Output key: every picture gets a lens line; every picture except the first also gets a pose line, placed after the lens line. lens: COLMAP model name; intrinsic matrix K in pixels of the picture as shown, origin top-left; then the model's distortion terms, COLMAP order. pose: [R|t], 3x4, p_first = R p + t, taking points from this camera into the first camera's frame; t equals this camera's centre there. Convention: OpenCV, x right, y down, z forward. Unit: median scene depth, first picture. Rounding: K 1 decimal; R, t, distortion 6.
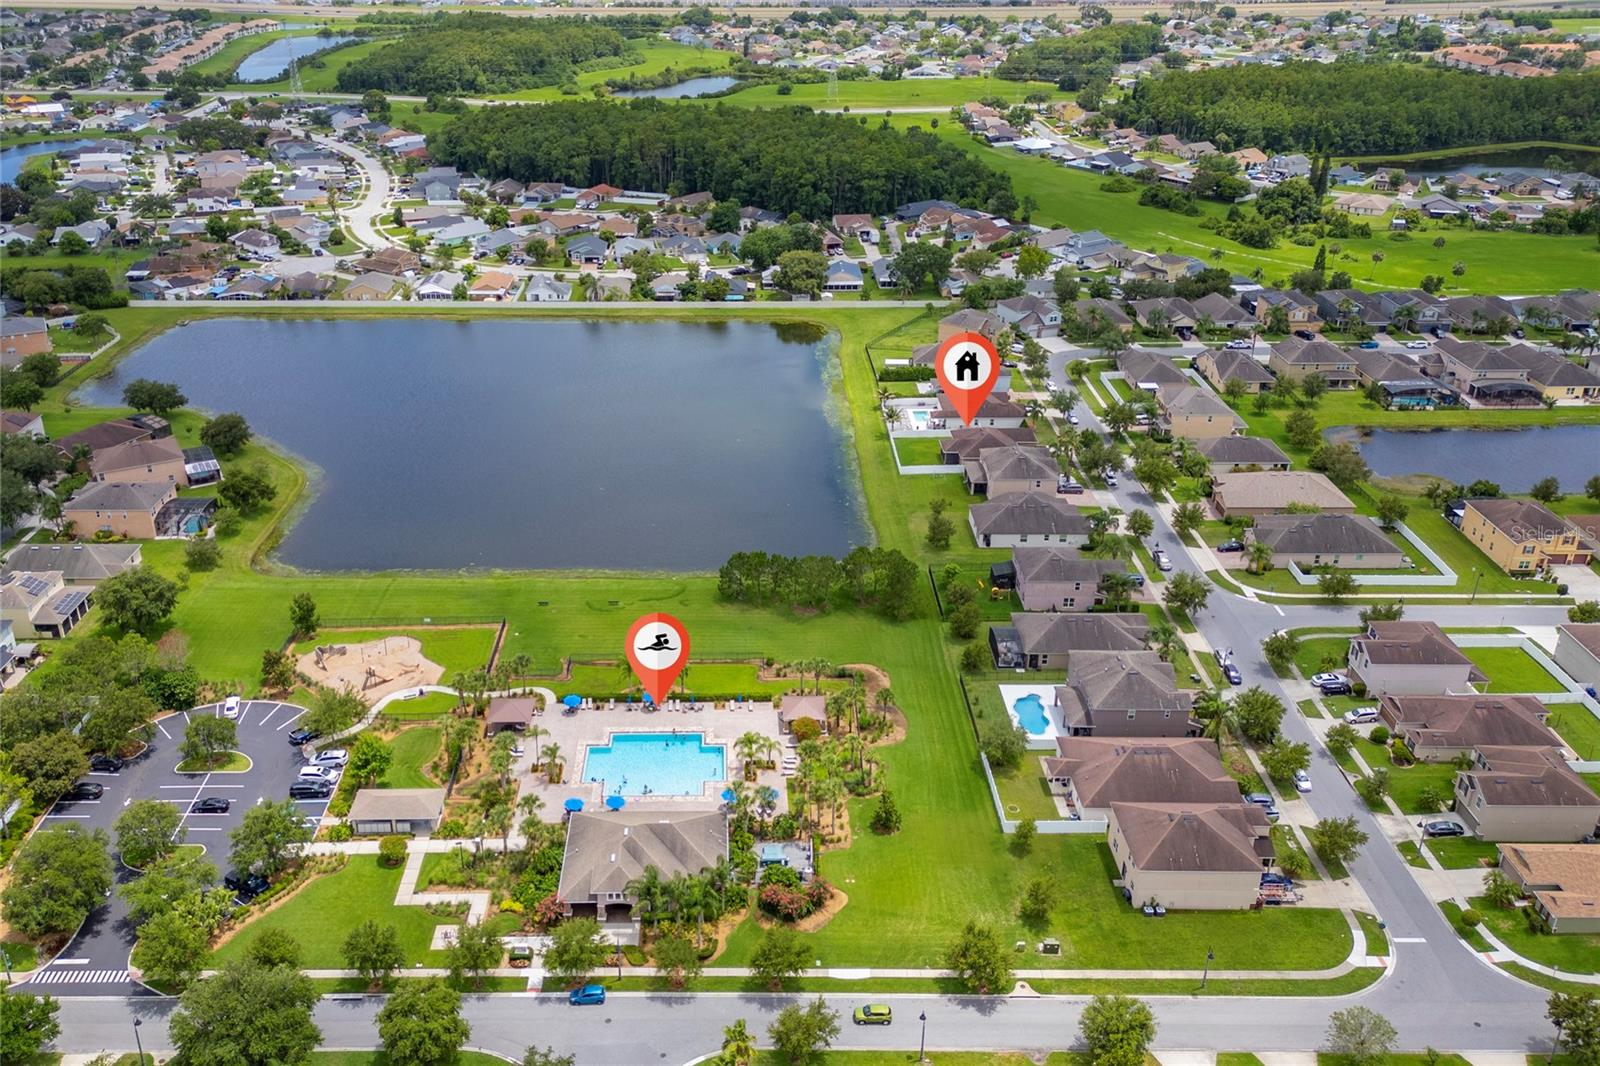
lens RADIAL K [[1339.7, 0, 788.2], [0, 1339.7, 531.3], [0, 0, 1]] dist [0.111190, -0.123034]
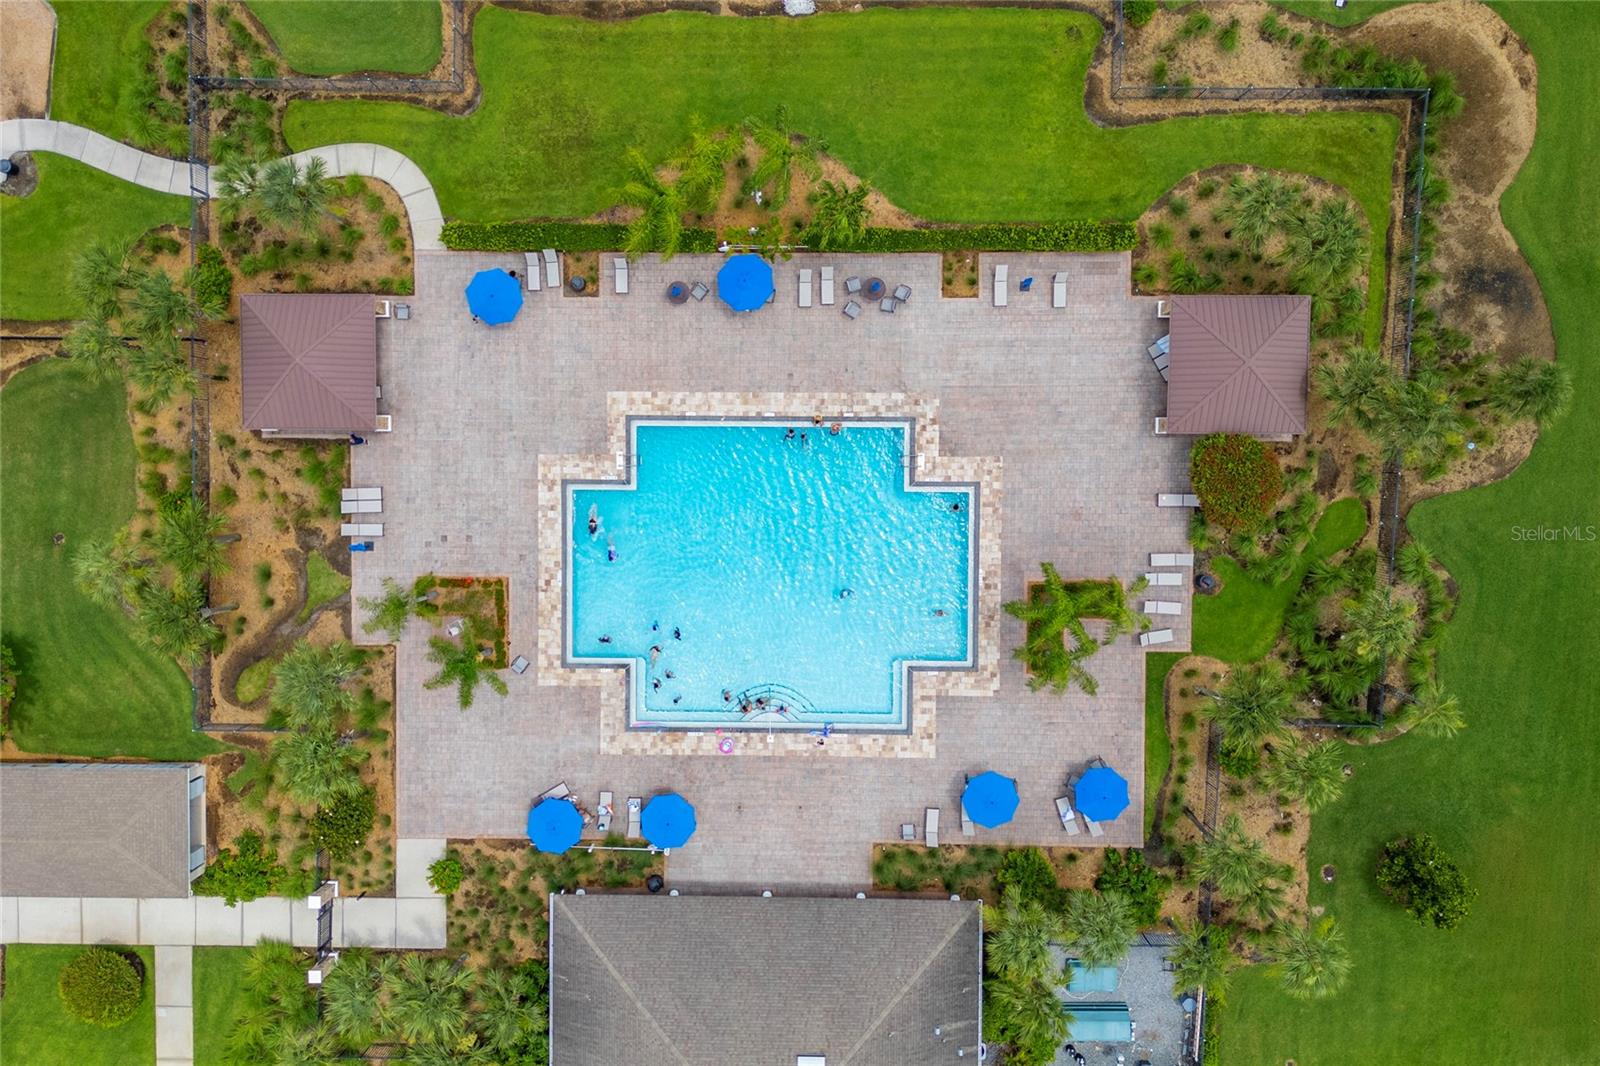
lens RADIAL K [[1339.7, 0, 788.2], [0, 1339.7, 531.3], [0, 0, 1]] dist [0.111190, -0.123034]
pose [[0.997619, 0.056926, -0.038925, -0.078732], [0.014693, 0.376033, 0.926490, -0.146043], [0.067379, -0.924856, 0.374301, 0.854228]]
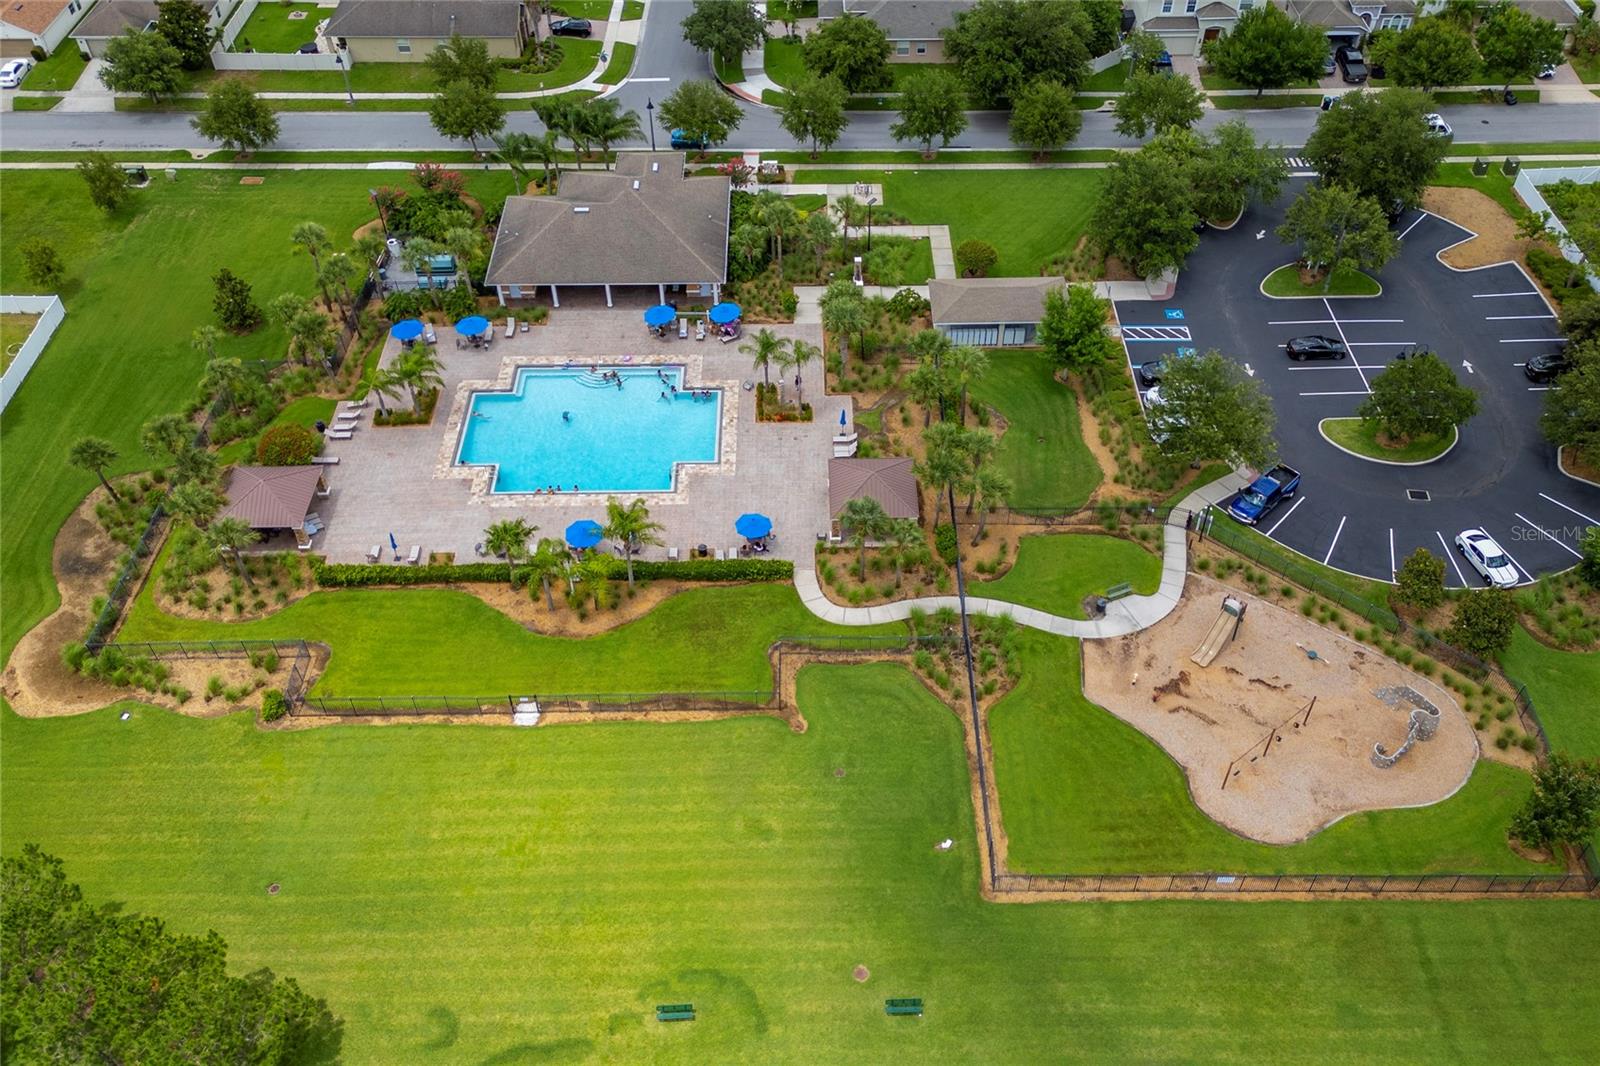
lens RADIAL K [[1339.7, 0, 788.2], [0, 1339.7, 531.3], [0, 0, 1]] dist [0.111190, -0.123034]
pose [[-0.998856, -0.036097, 0.031355, -0.191091], [0.017121, 0.342265, 0.939448, -0.317558], [-0.044643, 0.938910, -0.341255, 1.184485]]
